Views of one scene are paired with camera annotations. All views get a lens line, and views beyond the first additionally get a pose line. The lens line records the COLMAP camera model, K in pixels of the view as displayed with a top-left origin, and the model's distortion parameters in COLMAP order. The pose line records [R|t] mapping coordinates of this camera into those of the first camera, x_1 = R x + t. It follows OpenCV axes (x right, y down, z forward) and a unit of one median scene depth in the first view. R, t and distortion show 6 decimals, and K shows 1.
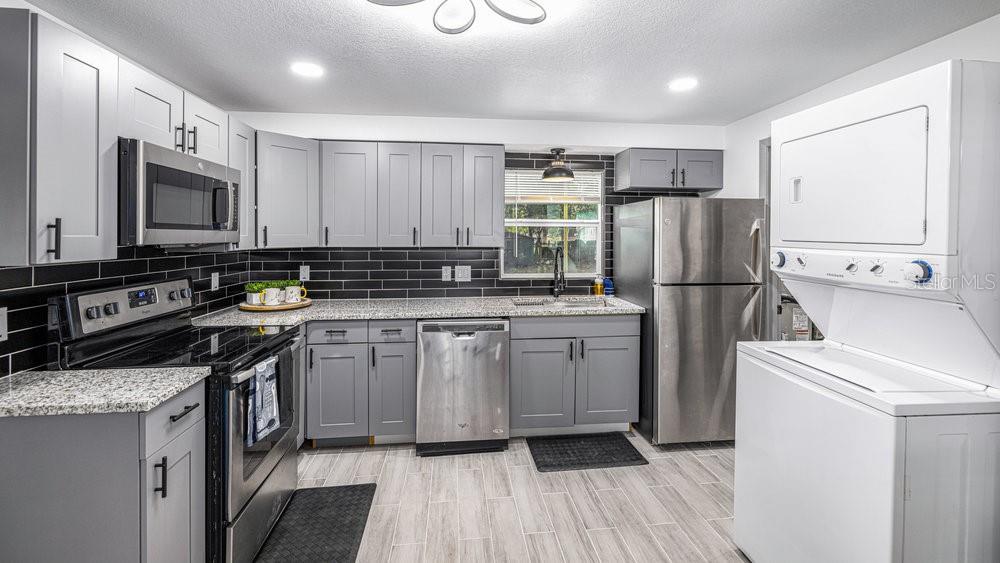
lens RADIAL K [[427.8, 0, 499.8], [0, 427.8, 244.4], [0, 0, 1]] dist [0.000547, 0.000207]
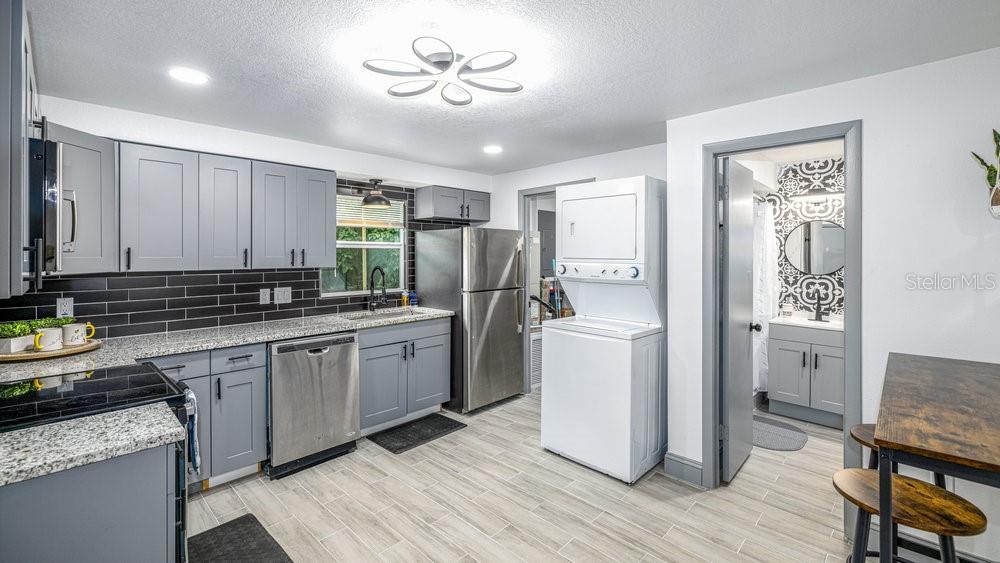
lens RADIAL K [[431.2, 0, 498.2], [0, 431.2, 267.3], [0, 0, 1]] dist [0.000128, -0.000137]
pose [[0.769126, -0.023192, 0.638677, -0.395530], [0.018692, 0.999730, 0.013793, -0.000975], [-0.638824, 0.001330, 0.769352, -0.094273]]
